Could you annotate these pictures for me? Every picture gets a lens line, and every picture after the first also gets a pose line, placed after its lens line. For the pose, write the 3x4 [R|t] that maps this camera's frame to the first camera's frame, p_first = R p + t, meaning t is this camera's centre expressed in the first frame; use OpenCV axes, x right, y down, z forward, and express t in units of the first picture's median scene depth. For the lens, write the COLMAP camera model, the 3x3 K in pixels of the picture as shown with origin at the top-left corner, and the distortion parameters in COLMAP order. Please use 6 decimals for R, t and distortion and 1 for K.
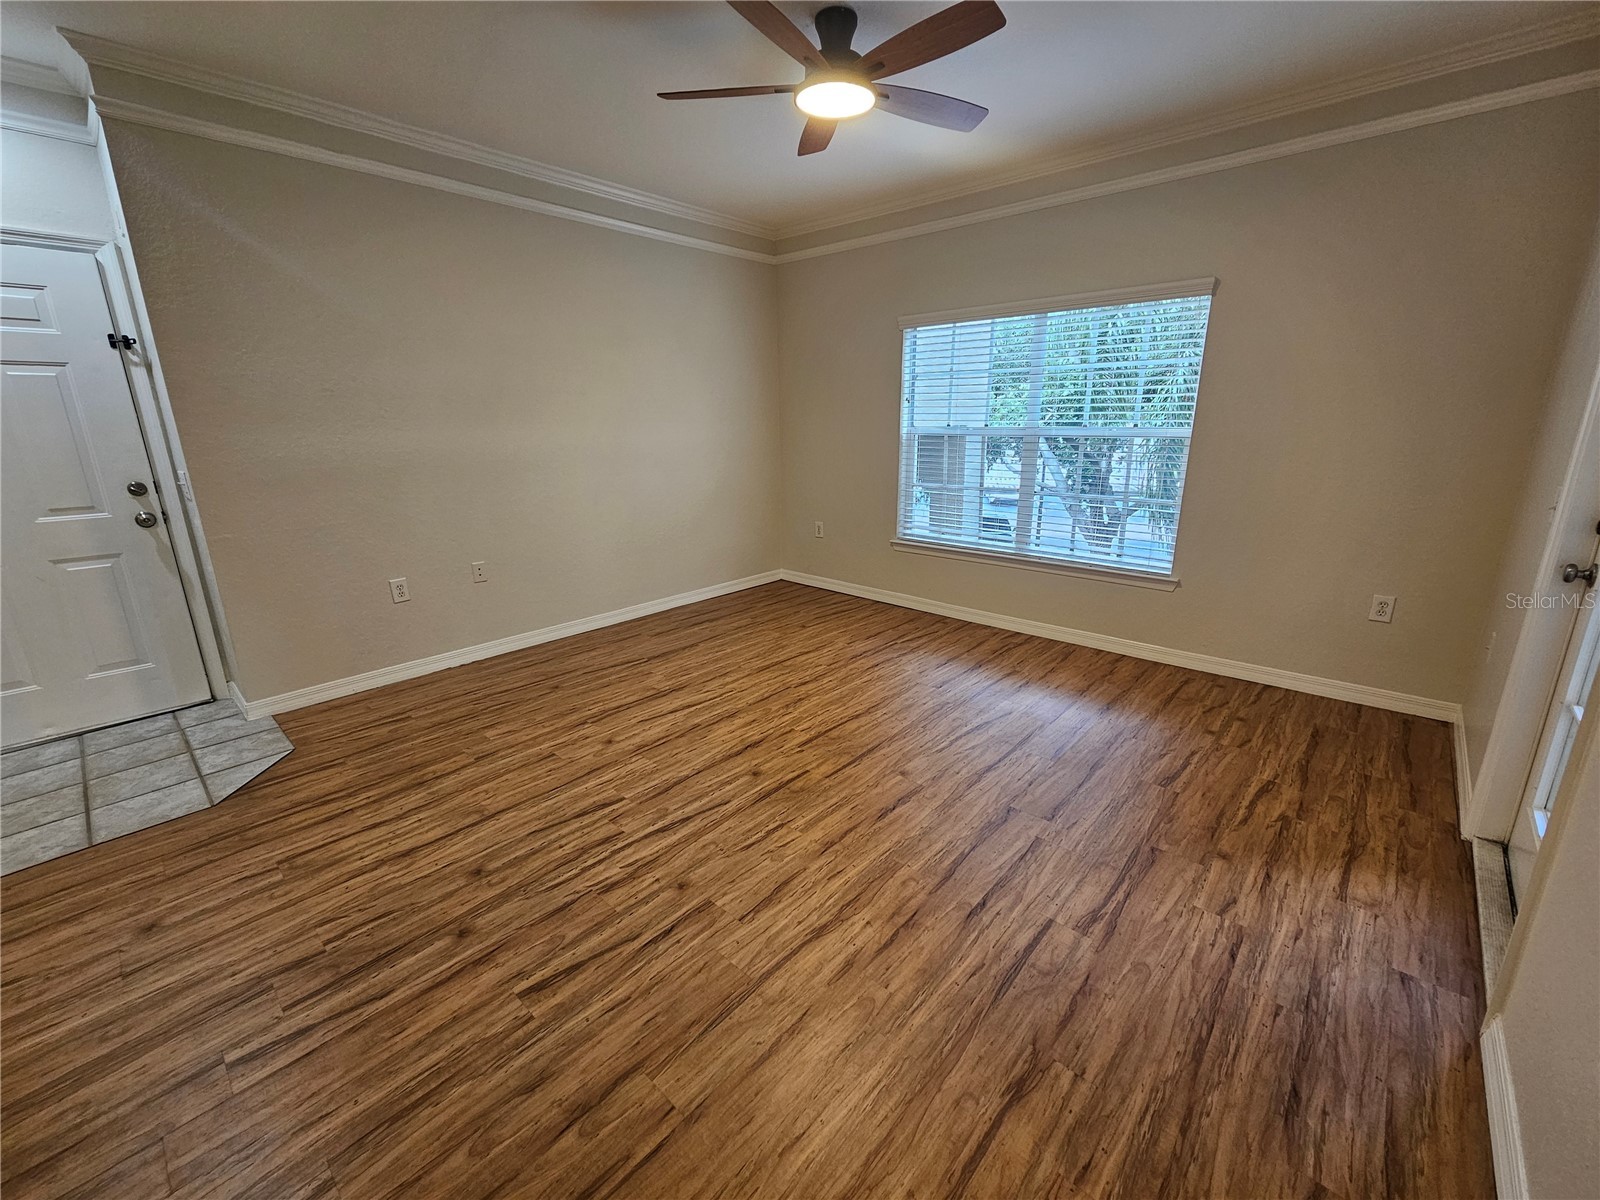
lens RADIAL K [[653.9, 0, 815.7], [0, 653.9, 596.6], [0, 0, 1]] dist [-0.000246, -0.000041]
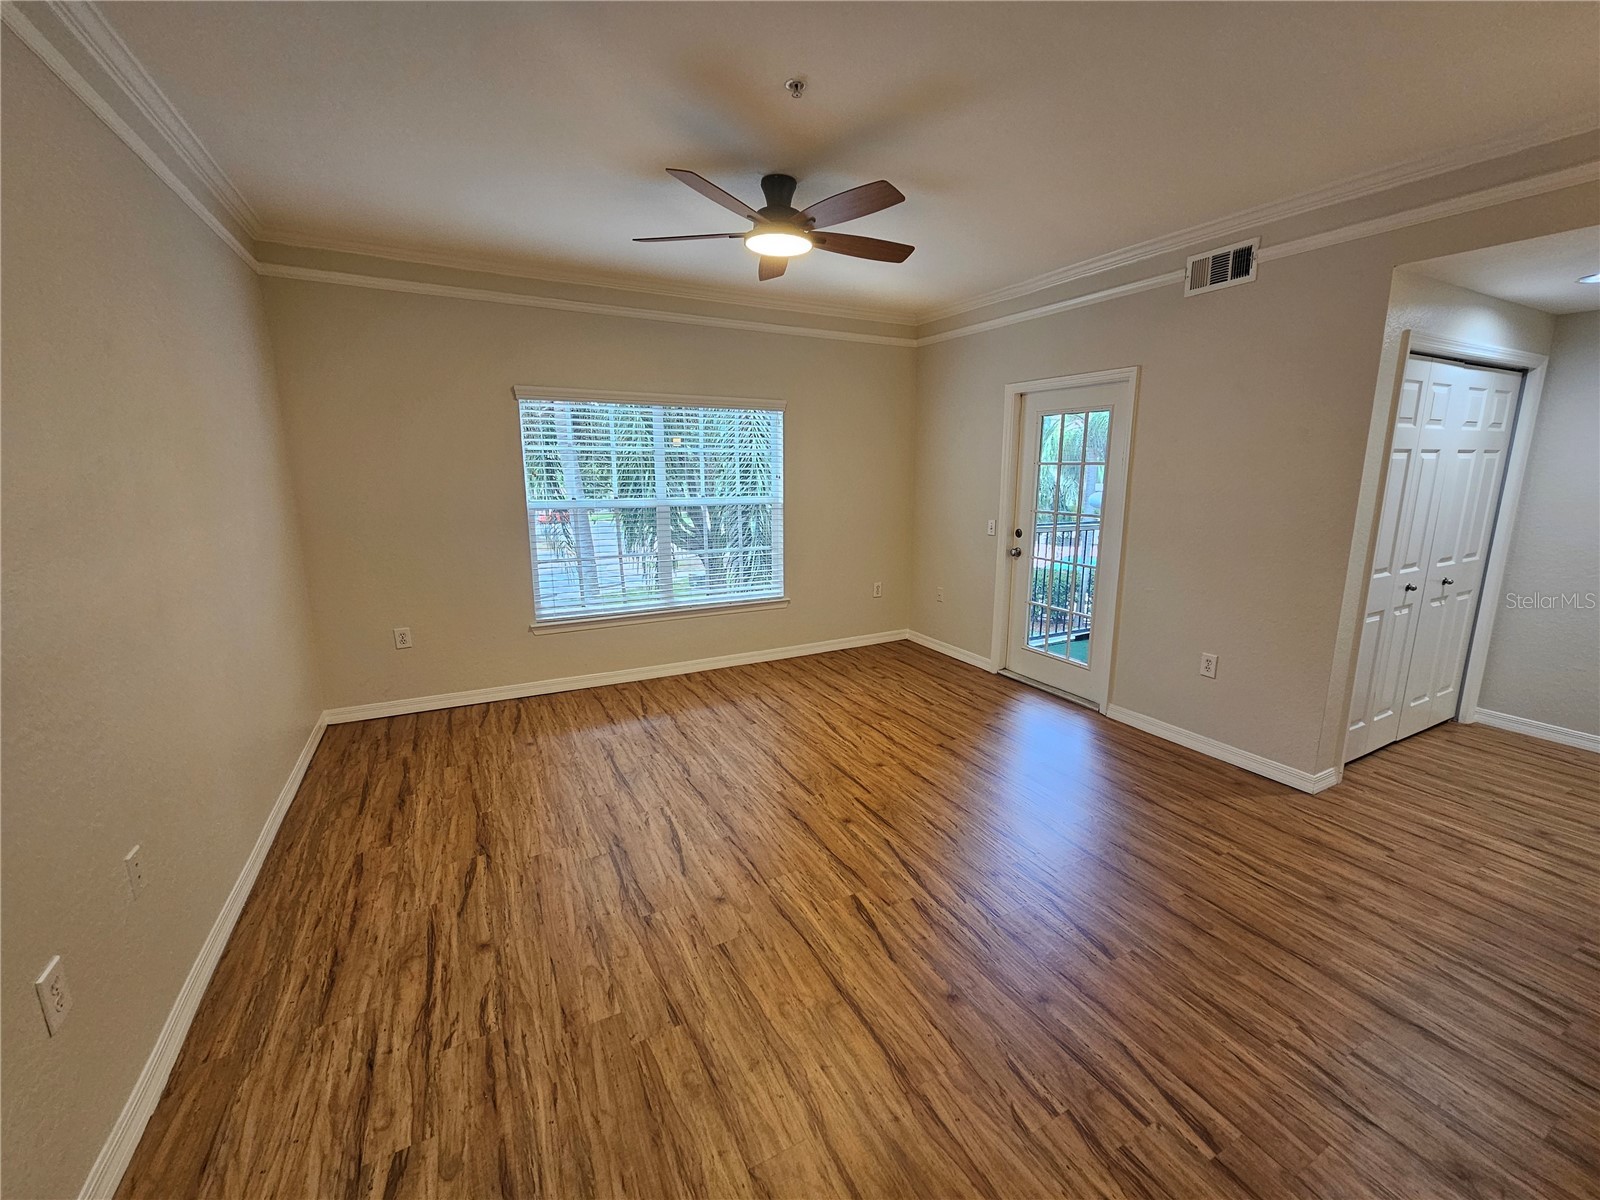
lens RADIAL K [[653.9, 0, 815.7], [0, 653.9, 596.6], [0, 0, 1]] dist [-0.000246, -0.000041]
pose [[0.337836, -0.175288, 0.924738, -0.912357], [0.243004, 0.965438, 0.094226, -0.180474], [-0.909294, 0.192882, 0.368755, 0.489768]]
